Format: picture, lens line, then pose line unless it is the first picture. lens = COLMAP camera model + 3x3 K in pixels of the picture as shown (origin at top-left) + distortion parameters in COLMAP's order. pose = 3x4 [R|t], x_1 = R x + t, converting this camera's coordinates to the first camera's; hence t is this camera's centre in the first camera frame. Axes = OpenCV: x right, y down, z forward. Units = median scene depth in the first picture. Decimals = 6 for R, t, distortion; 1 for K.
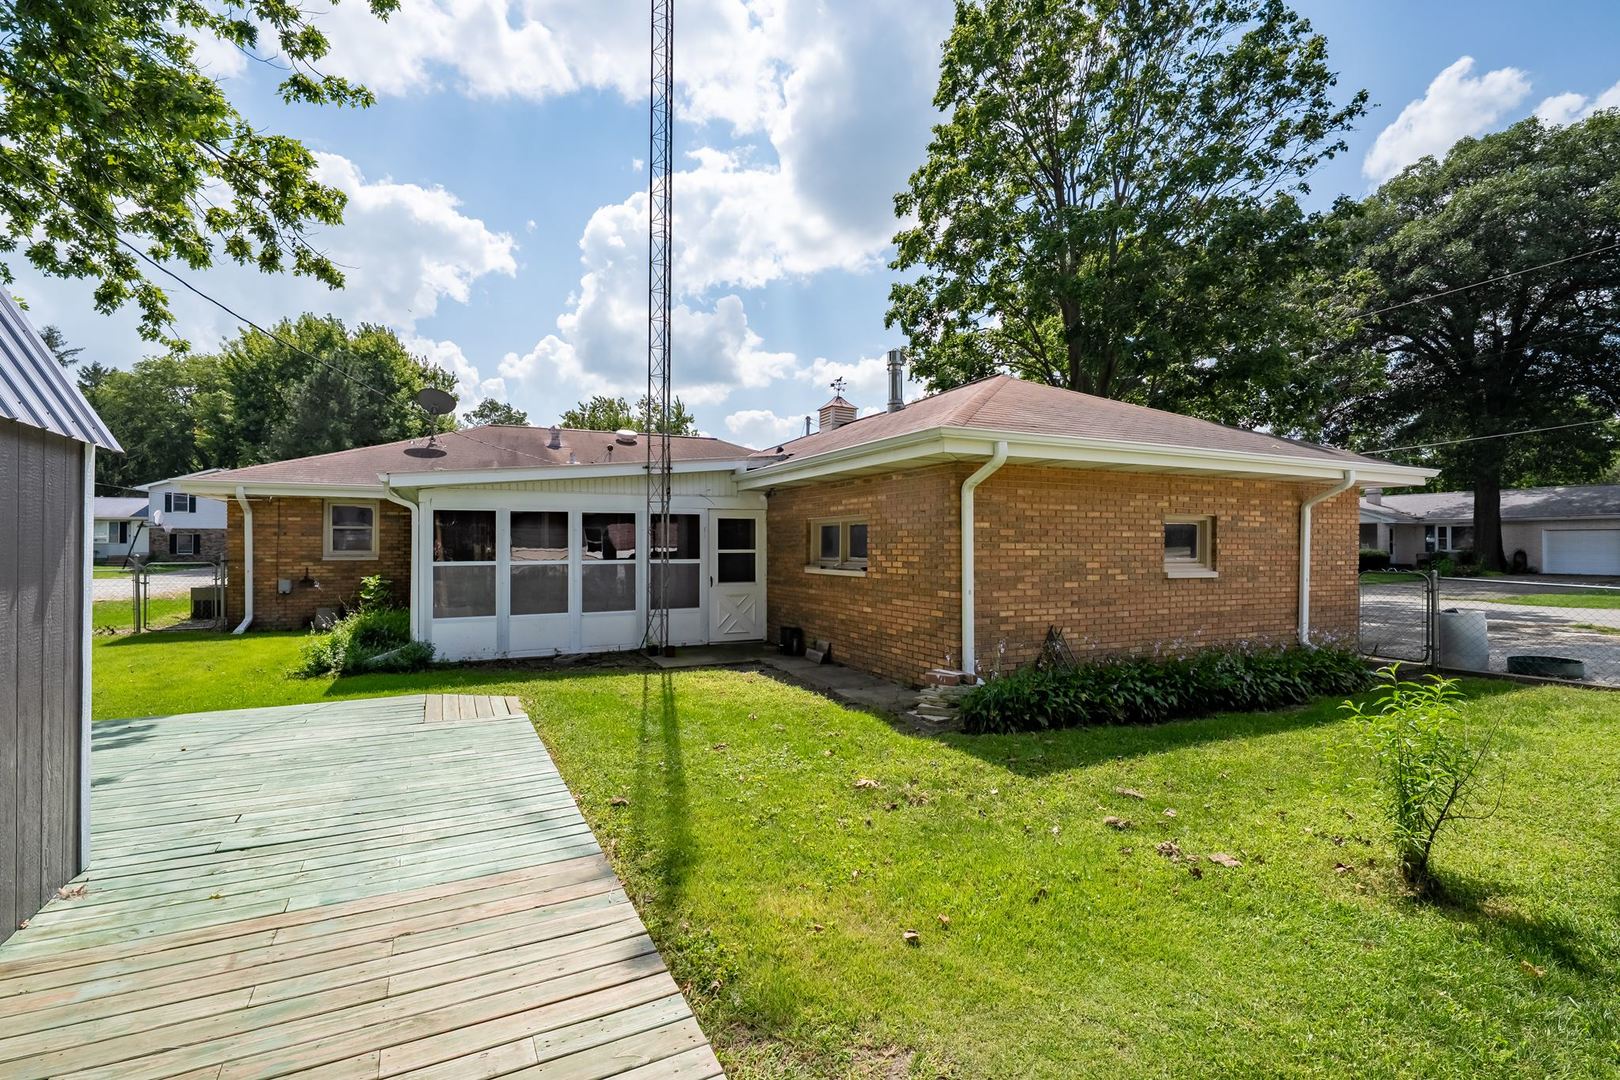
lens RADIAL K [[747.8, 0, 807.8], [0, 747.8, 544.6], [0, 0, 1]] dist [-0.000238, -0.000039]
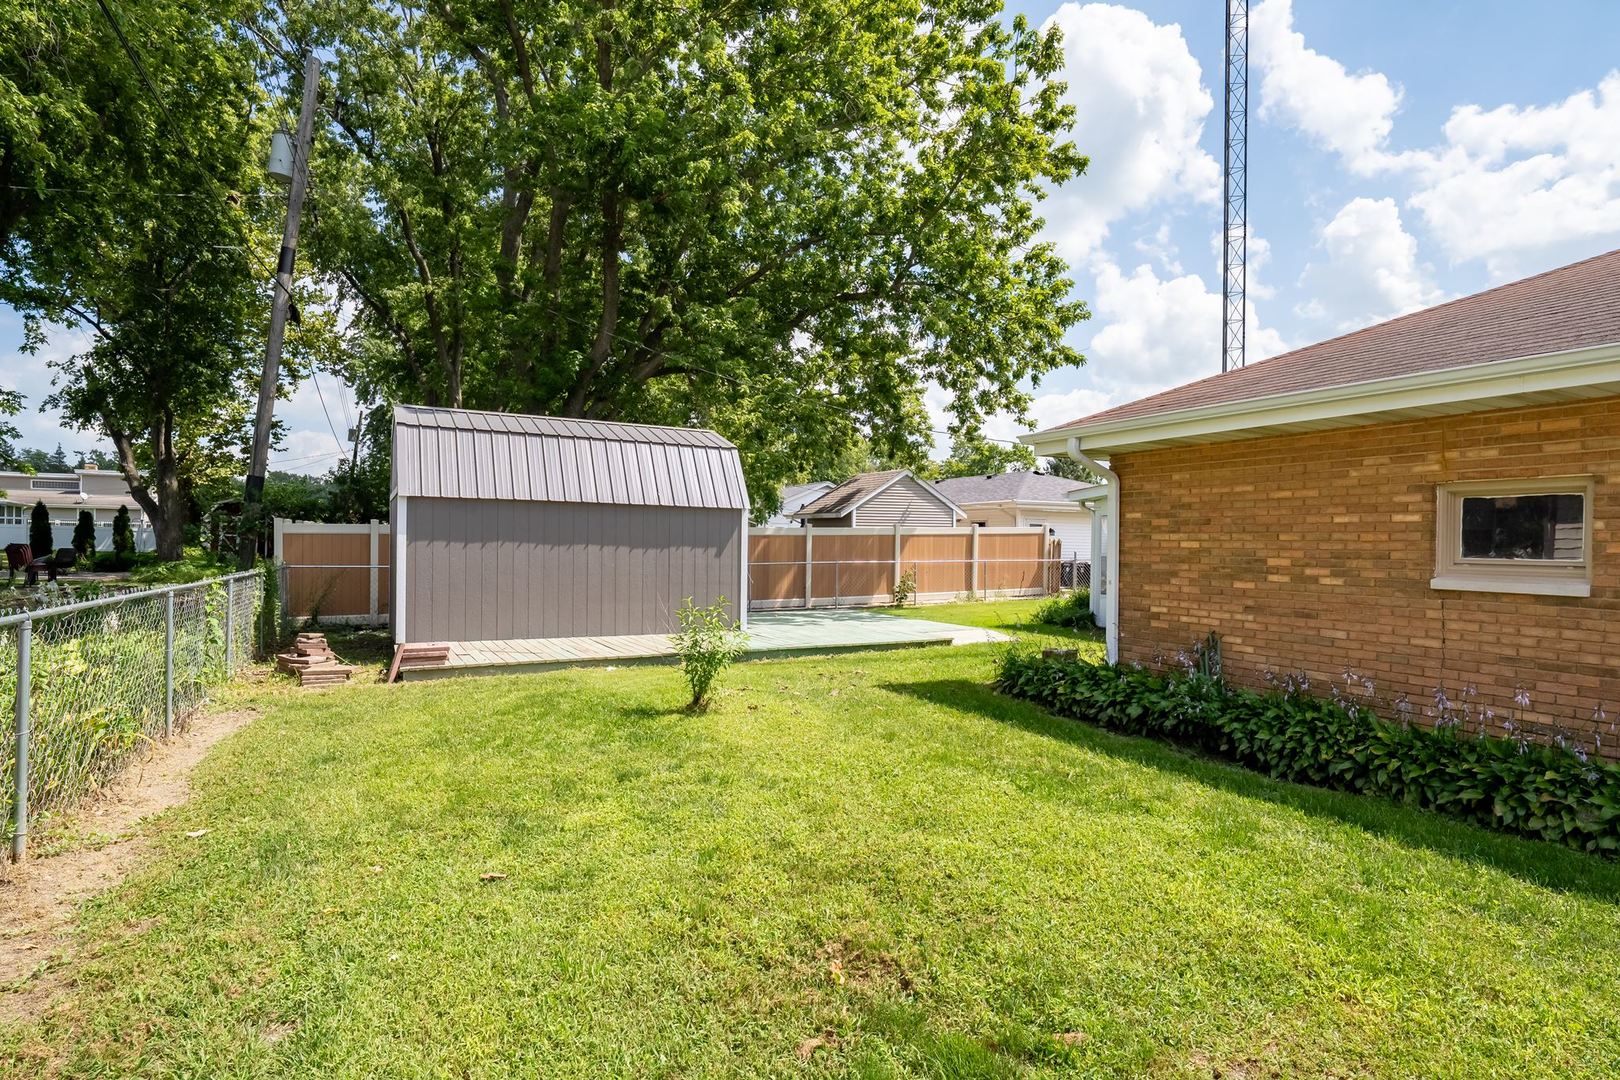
lens RADIAL K [[838.1, 0, 810.2], [0, 838.1, 541.8], [0, 0, 1]] dist [-0.002694, -0.000761]
pose [[0.021950, -0.000794, -0.999759, 1.234704], [-0.004081, 0.999991, -0.000883, 0.010137], [0.999751, 0.004100, 0.021946, 0.514804]]
